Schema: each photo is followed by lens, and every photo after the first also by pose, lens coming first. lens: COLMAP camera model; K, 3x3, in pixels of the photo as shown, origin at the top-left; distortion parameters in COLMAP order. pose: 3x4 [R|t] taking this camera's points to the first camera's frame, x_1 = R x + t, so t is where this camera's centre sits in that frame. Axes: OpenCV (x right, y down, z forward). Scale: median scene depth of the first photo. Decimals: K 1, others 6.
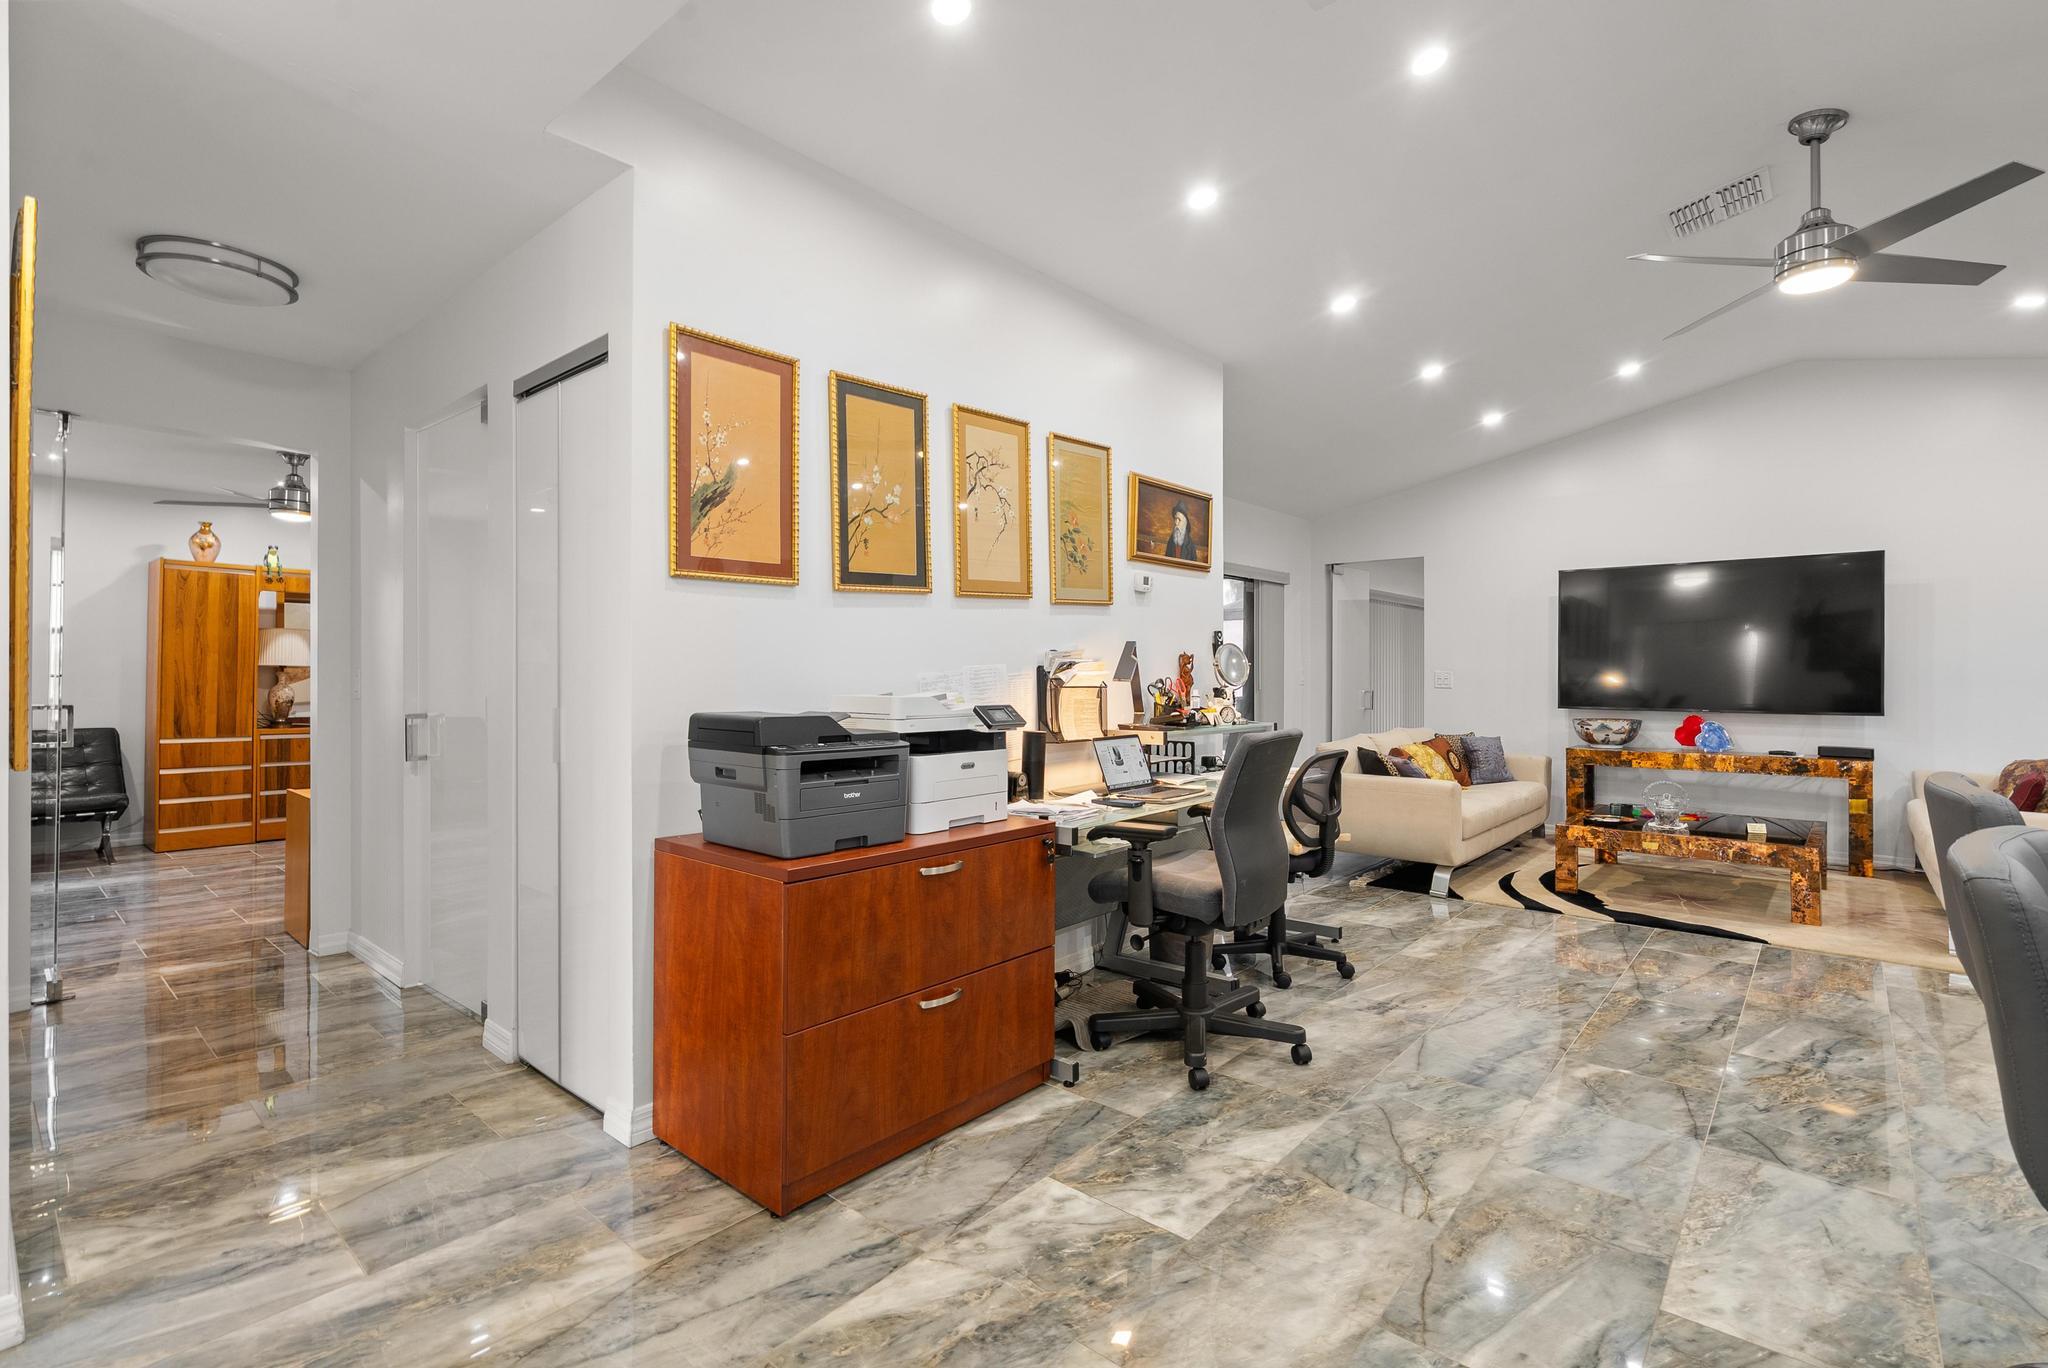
lens RADIAL K [[938.7, 0, 1027.6], [0, 938.7, 673.7], [0, 0, 1]] dist [-0.003150, 0.000262]
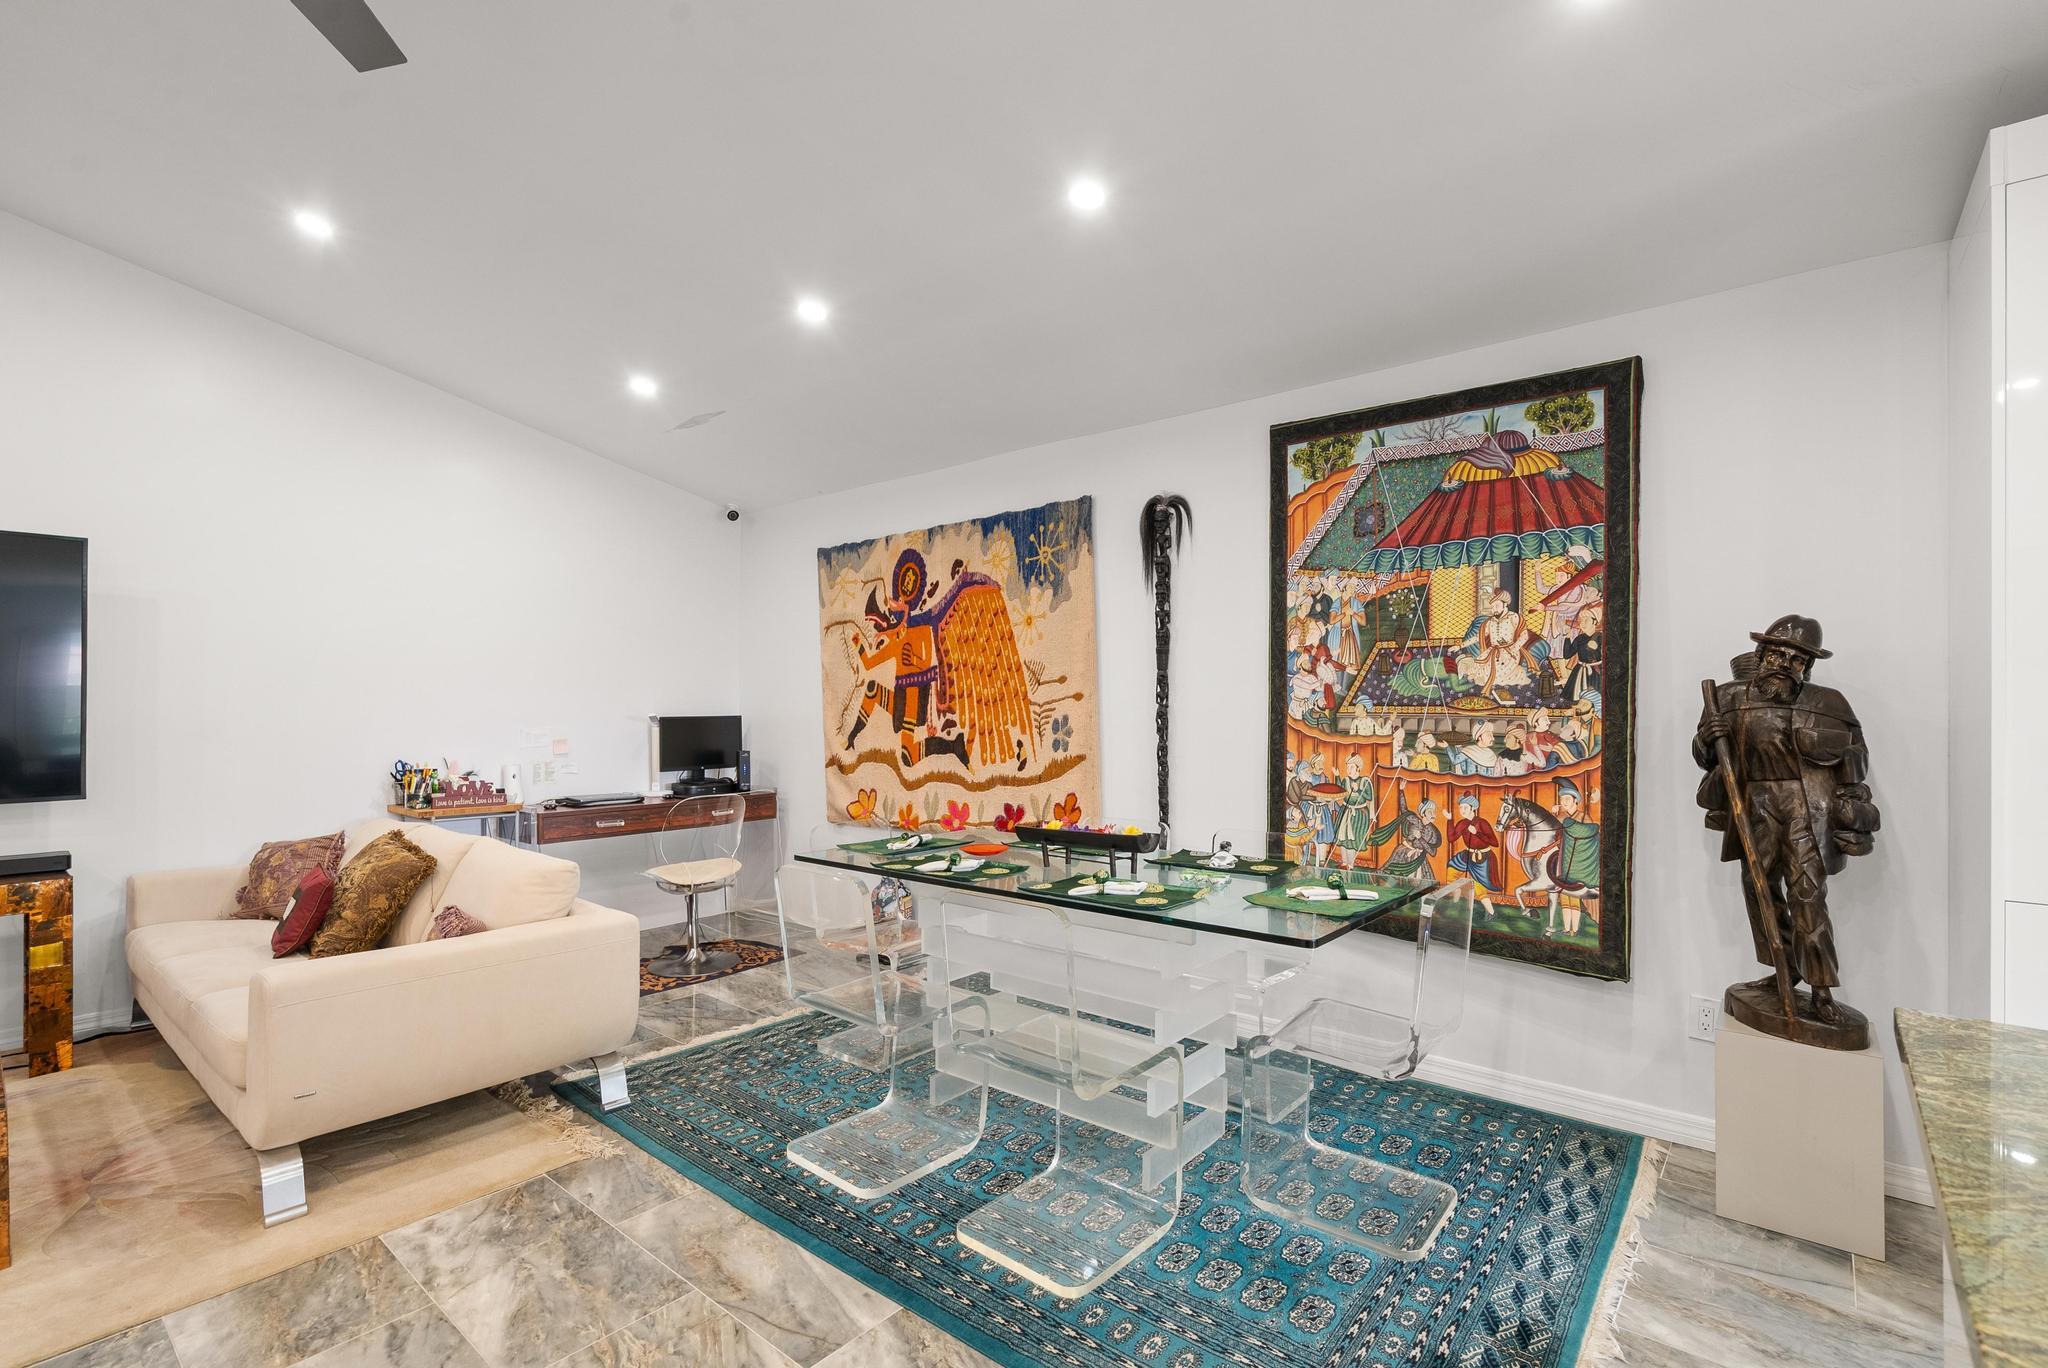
lens RADIAL K [[939.4, 0, 1020.5], [0, 939.4, 694.4], [0, 0, 1]] dist [-0.003892, 0.000834]
pose [[-0.009115, 0.006189, 0.999939, 0.518294], [0.003075, 0.999976, -0.006162, -0.039341], [-0.999954, 0.003019, -0.009134, 0.706751]]
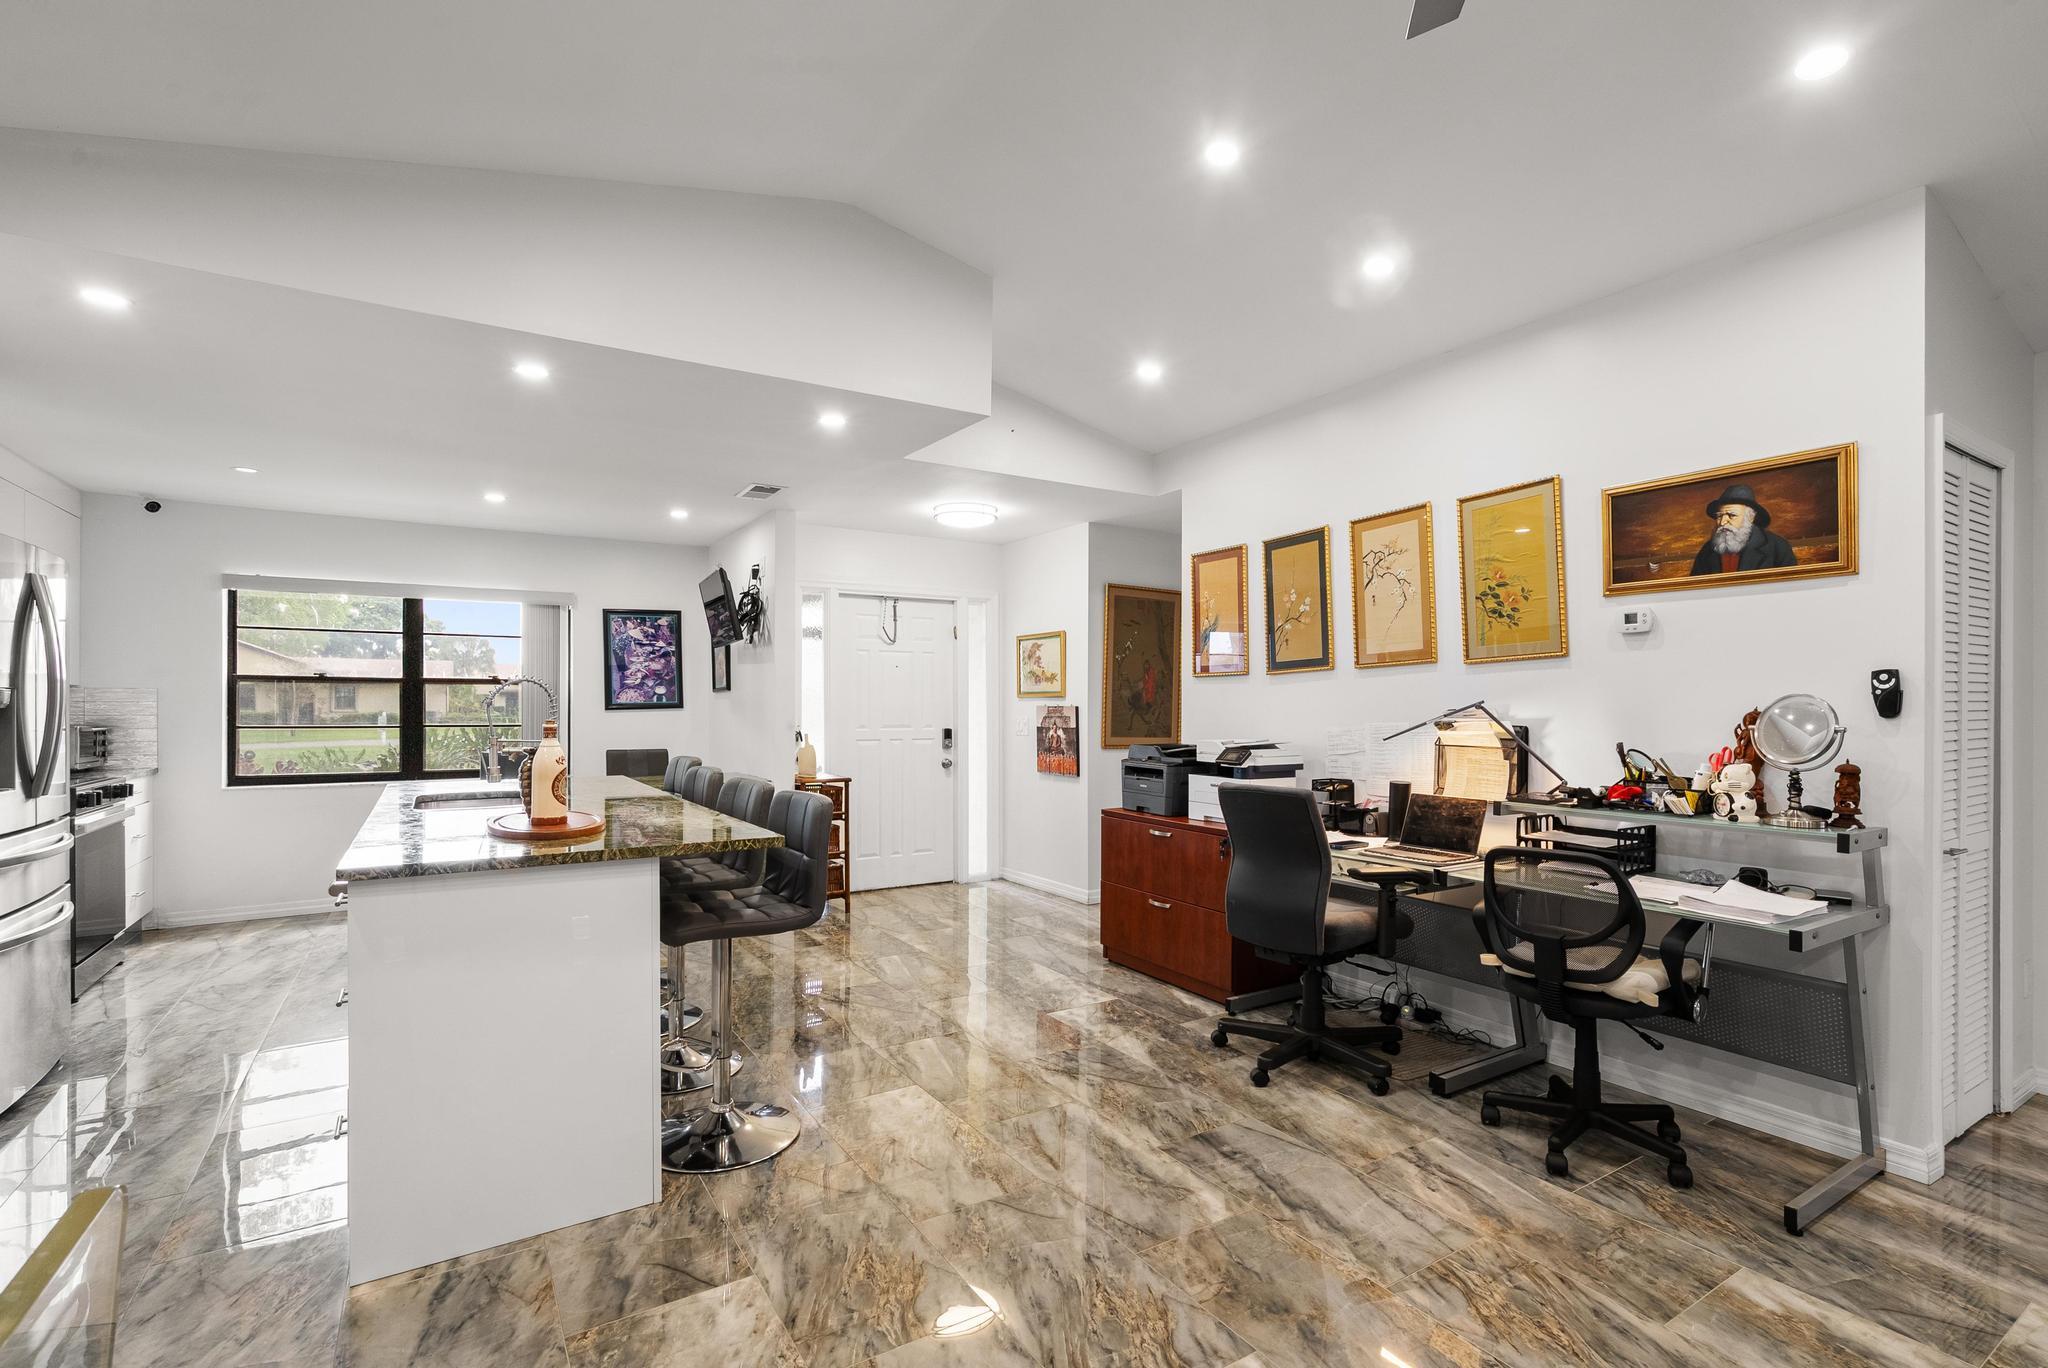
lens RADIAL K [[938.1, 0, 1023.4], [0, 938.1, 698.0], [0, 0, 1]] dist [-0.003198, 0.000583]
pose [[-0.292583, -0.006496, -0.956218, 1.420257], [-0.002282, 0.999979, -0.006095, -0.037186], [0.956237, 0.000399, -0.292592, 1.040420]]
